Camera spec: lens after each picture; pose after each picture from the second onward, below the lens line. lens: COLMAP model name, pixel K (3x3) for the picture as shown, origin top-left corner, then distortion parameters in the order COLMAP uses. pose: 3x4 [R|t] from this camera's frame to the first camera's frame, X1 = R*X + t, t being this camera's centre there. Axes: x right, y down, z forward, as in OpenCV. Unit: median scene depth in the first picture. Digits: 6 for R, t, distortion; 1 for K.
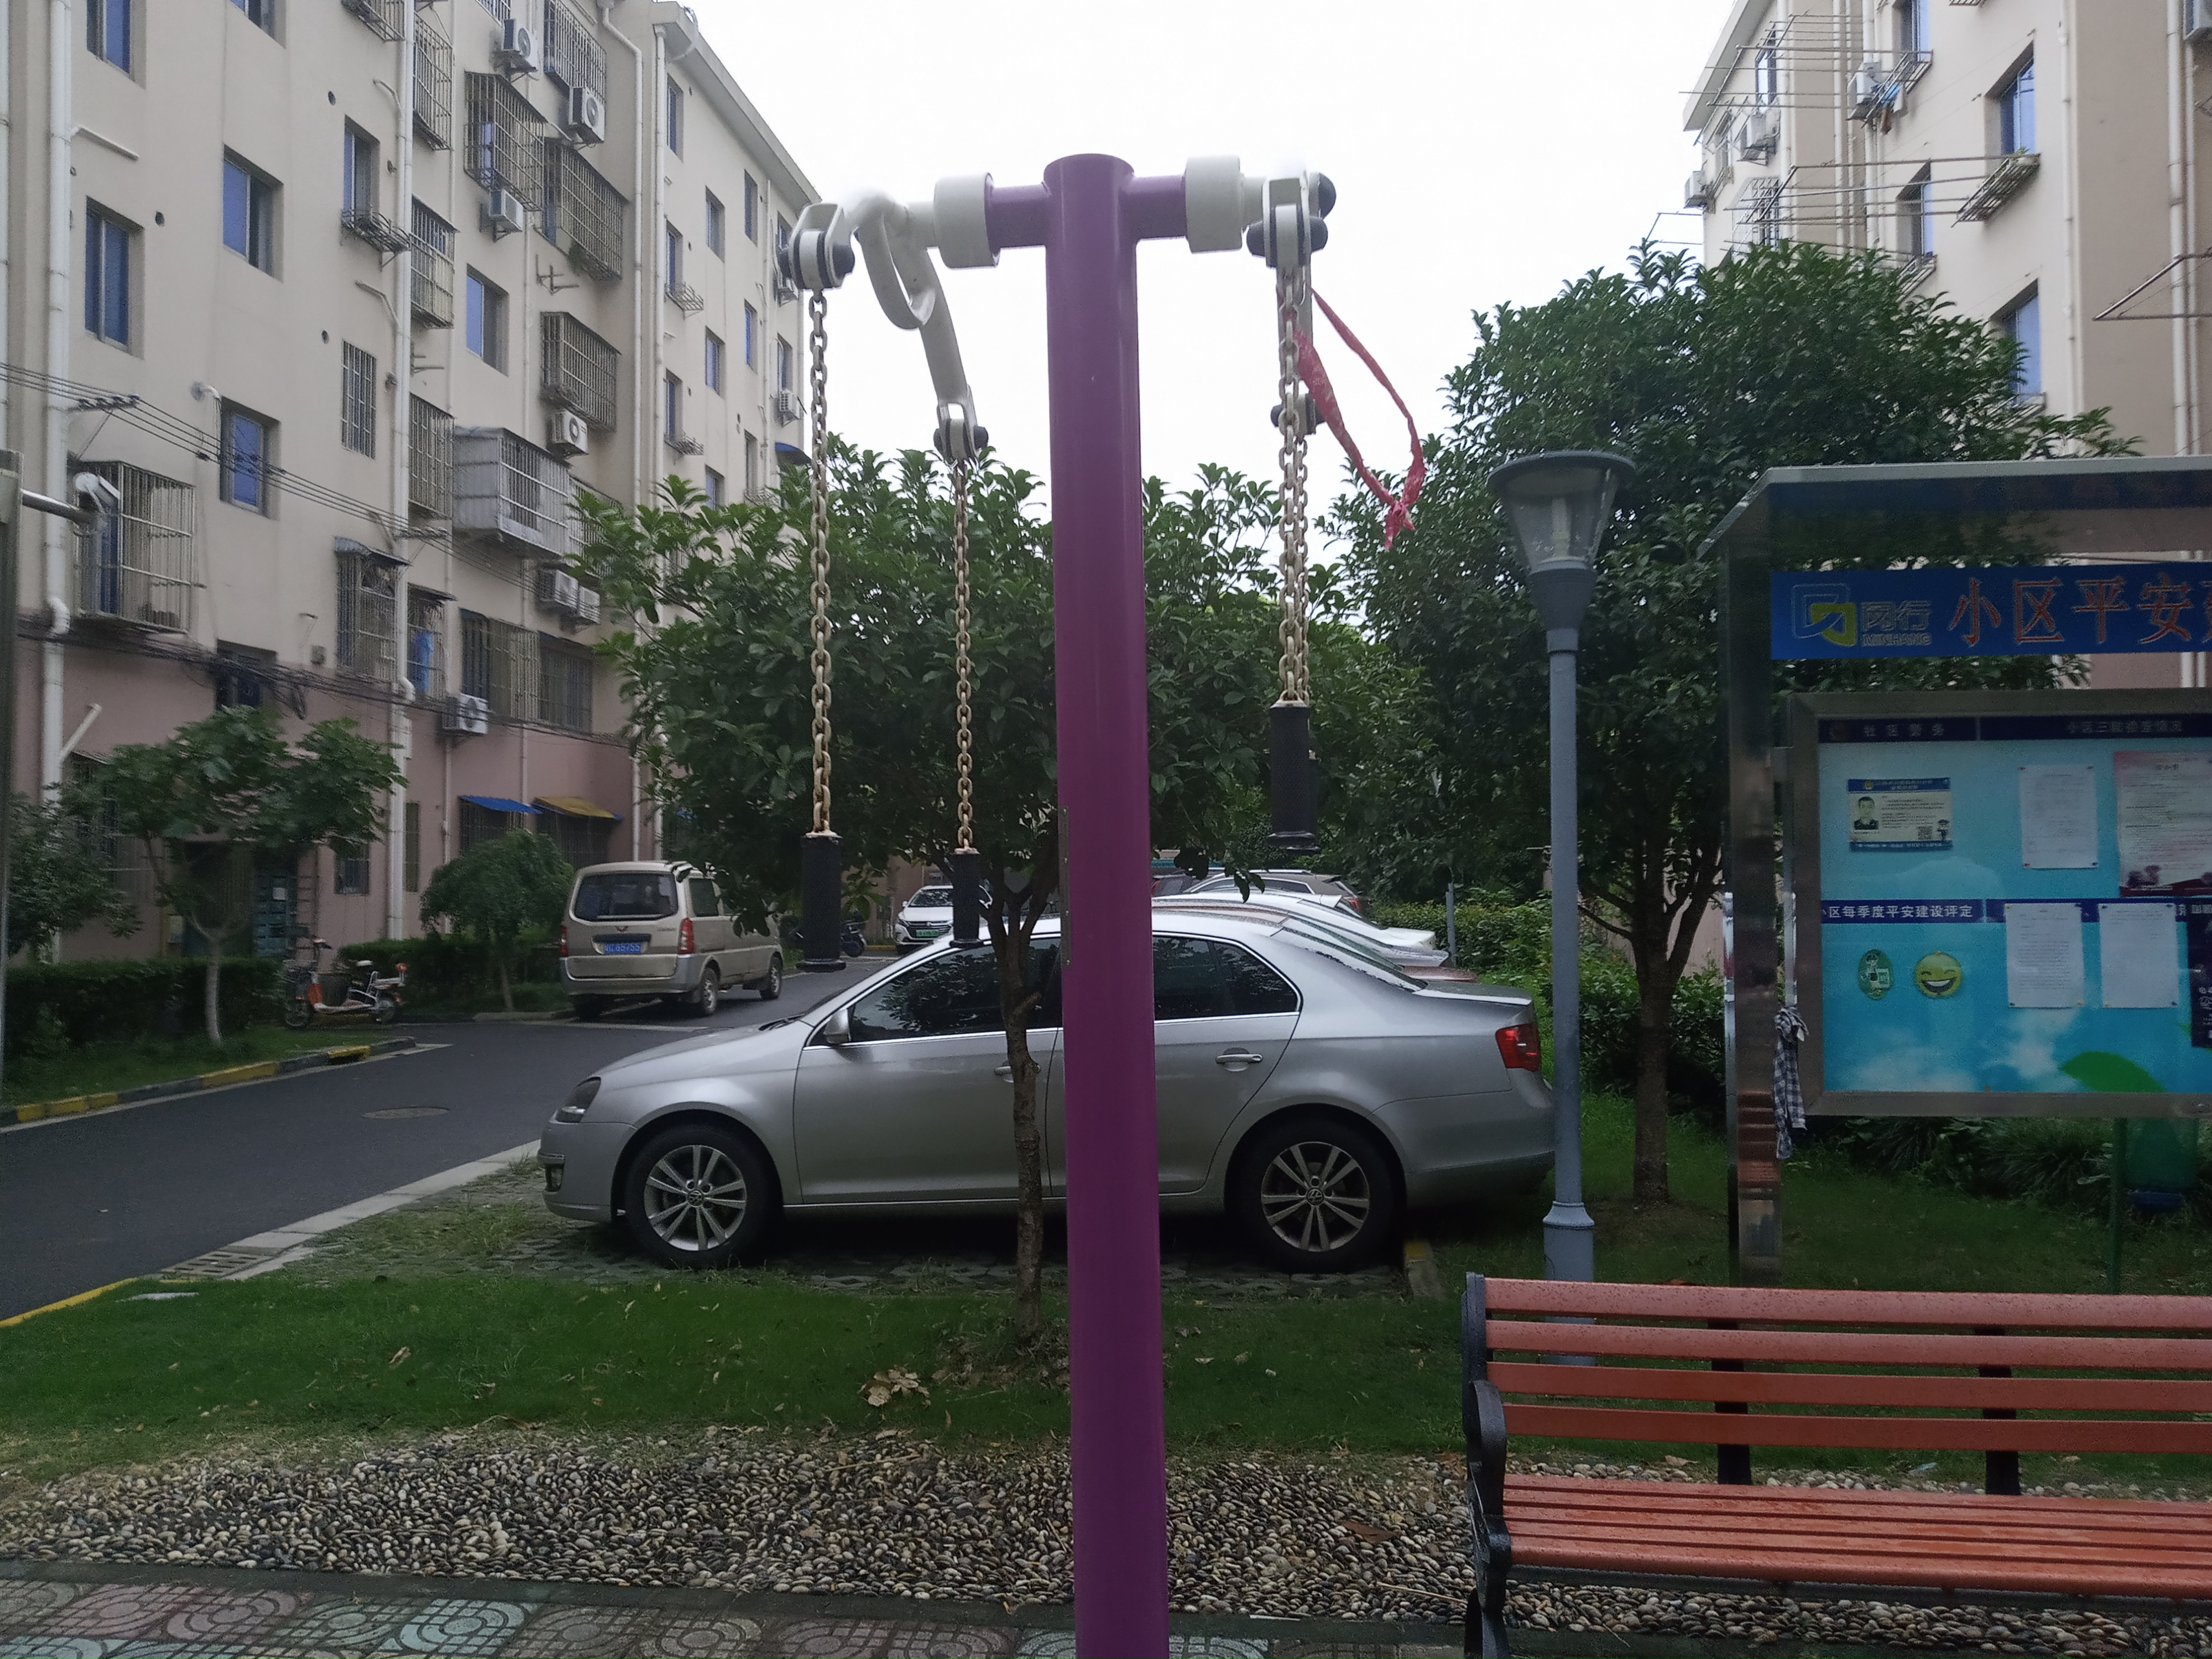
lens RADIAL K [[1688.2, 0, 1097.5], [0, 1688.2, 826.1], [0, 0, 1]] dist [0.024616, -0.028297]
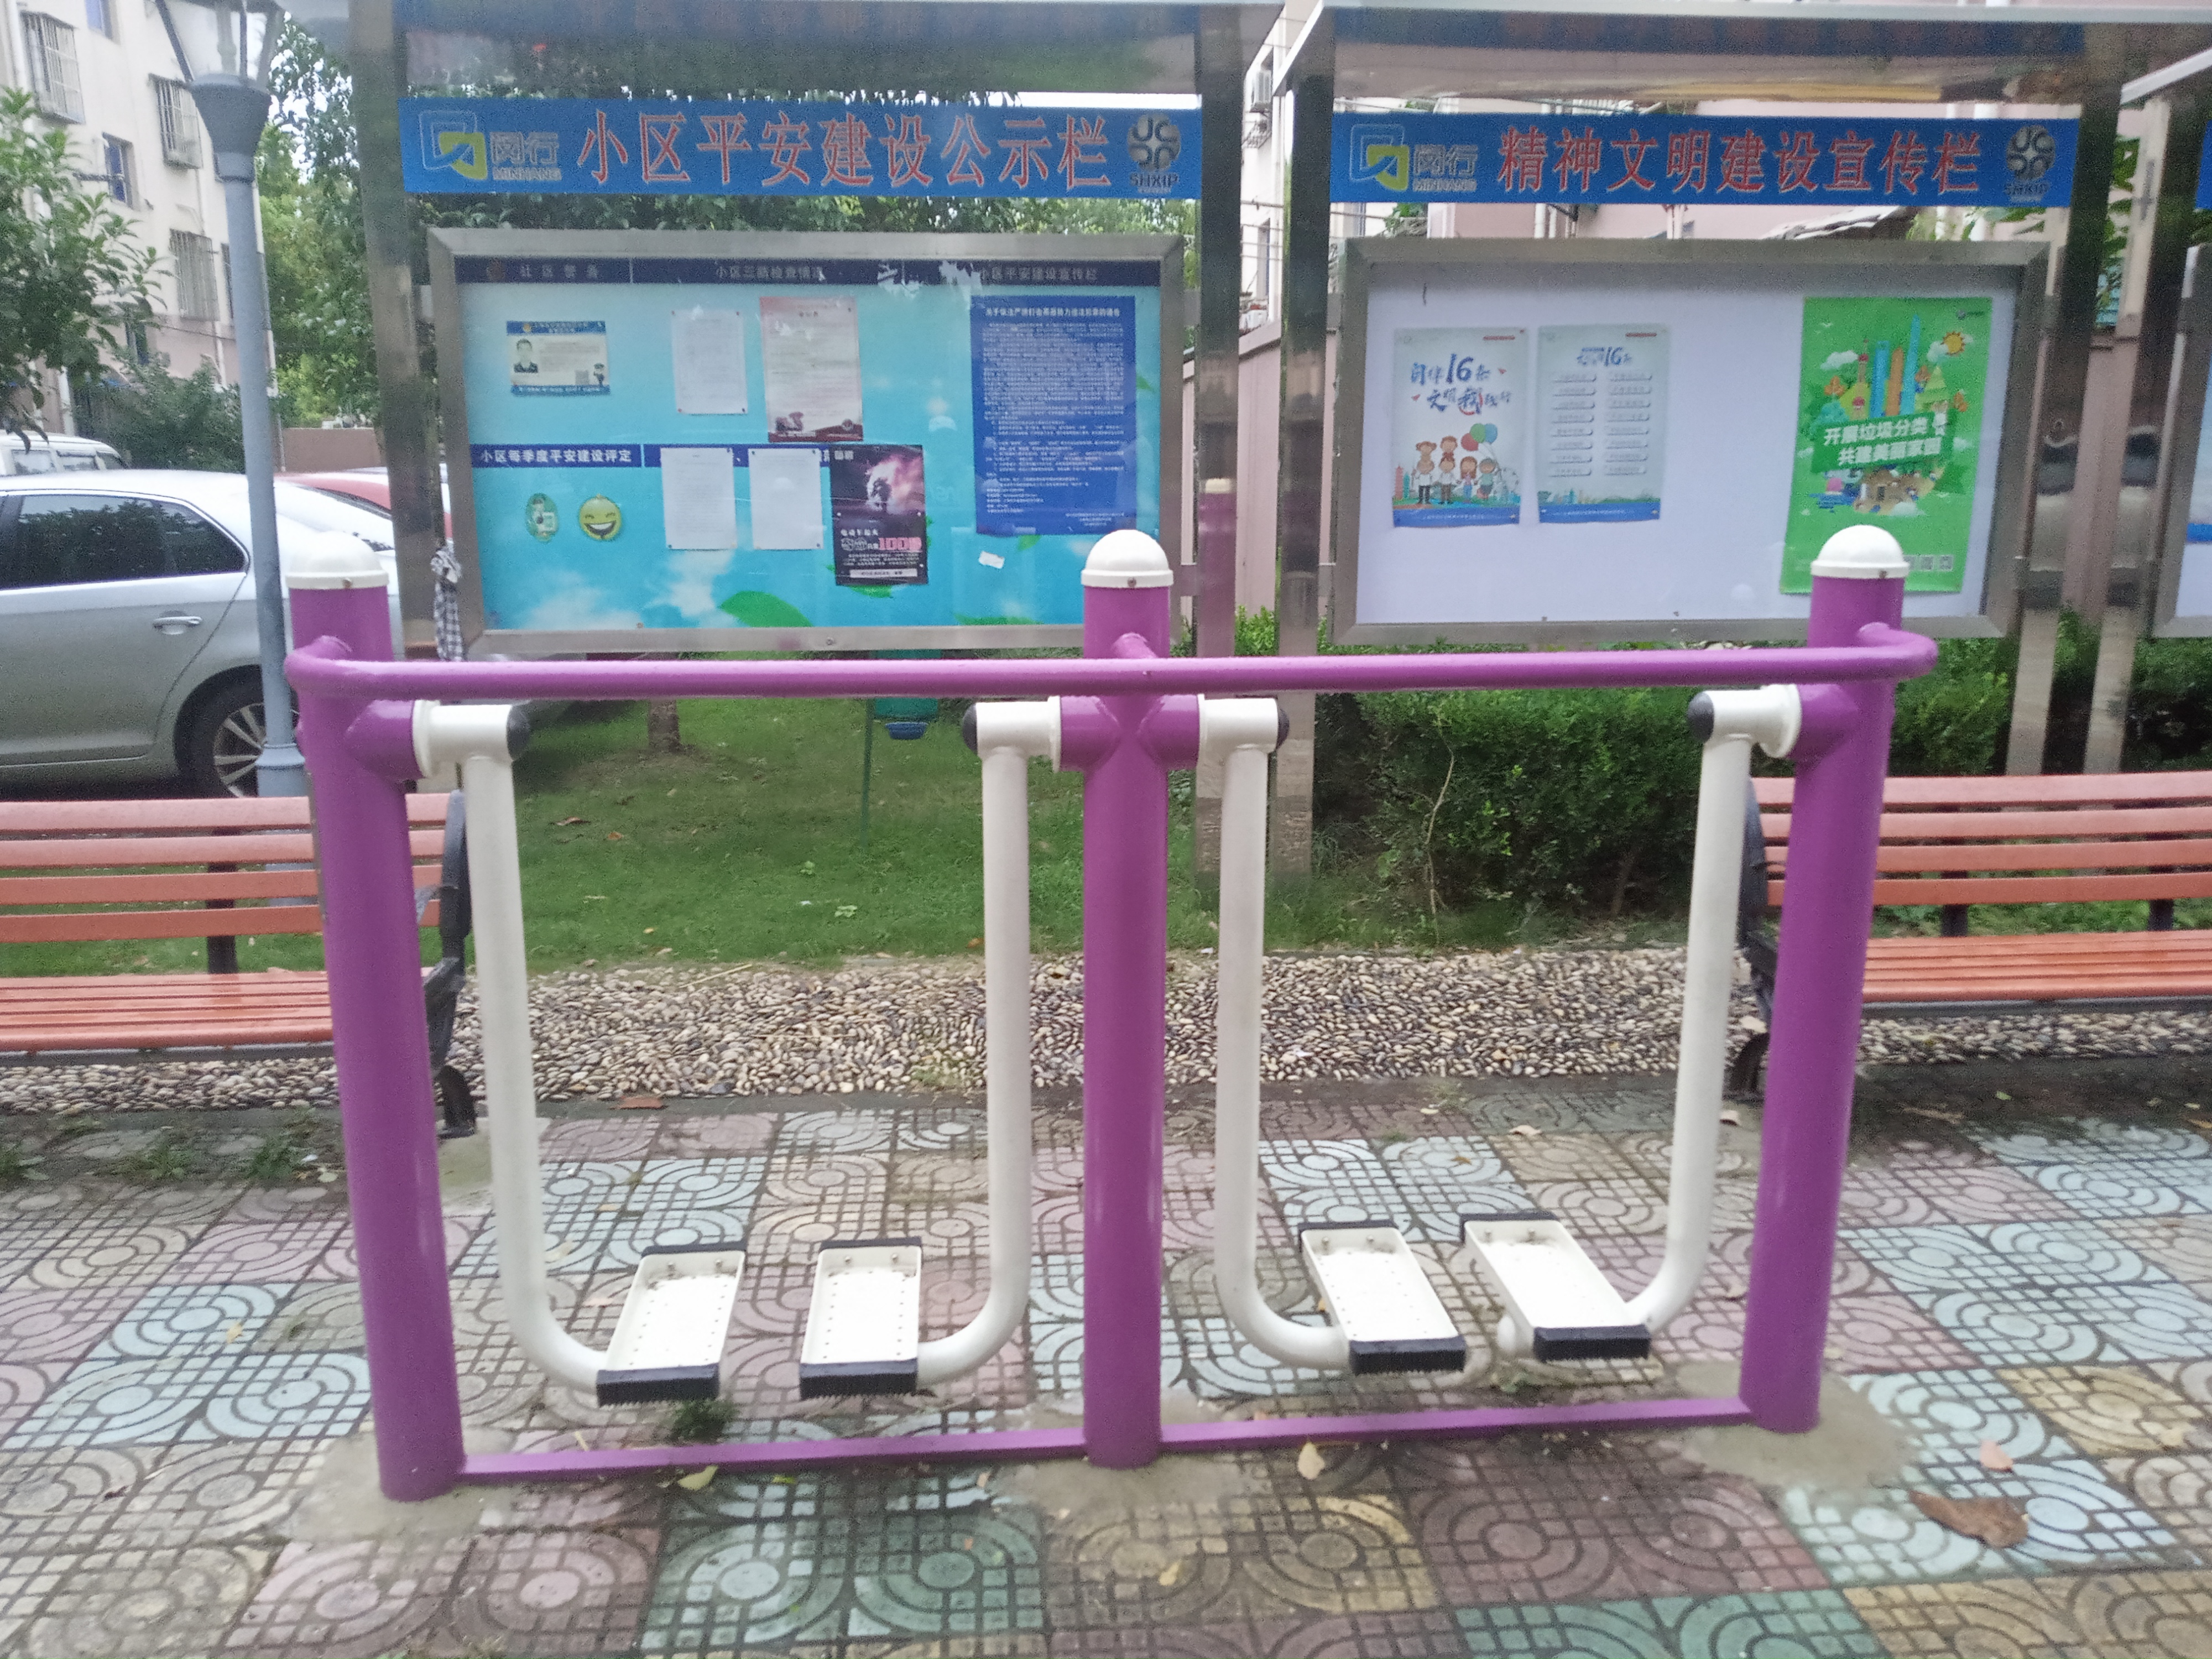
lens RADIAL K [[1688.2, 0, 1106.1], [0, 1688.2, 818.7], [0, 0, 1]] dist [0.024616, -0.028297]
pose [[0.982037, -0.036277, 0.185171, 0.604124], [-0.007896, 0.972584, 0.232416, 0.023161], [-0.188526, -0.229703, 0.954827, -0.094230]]
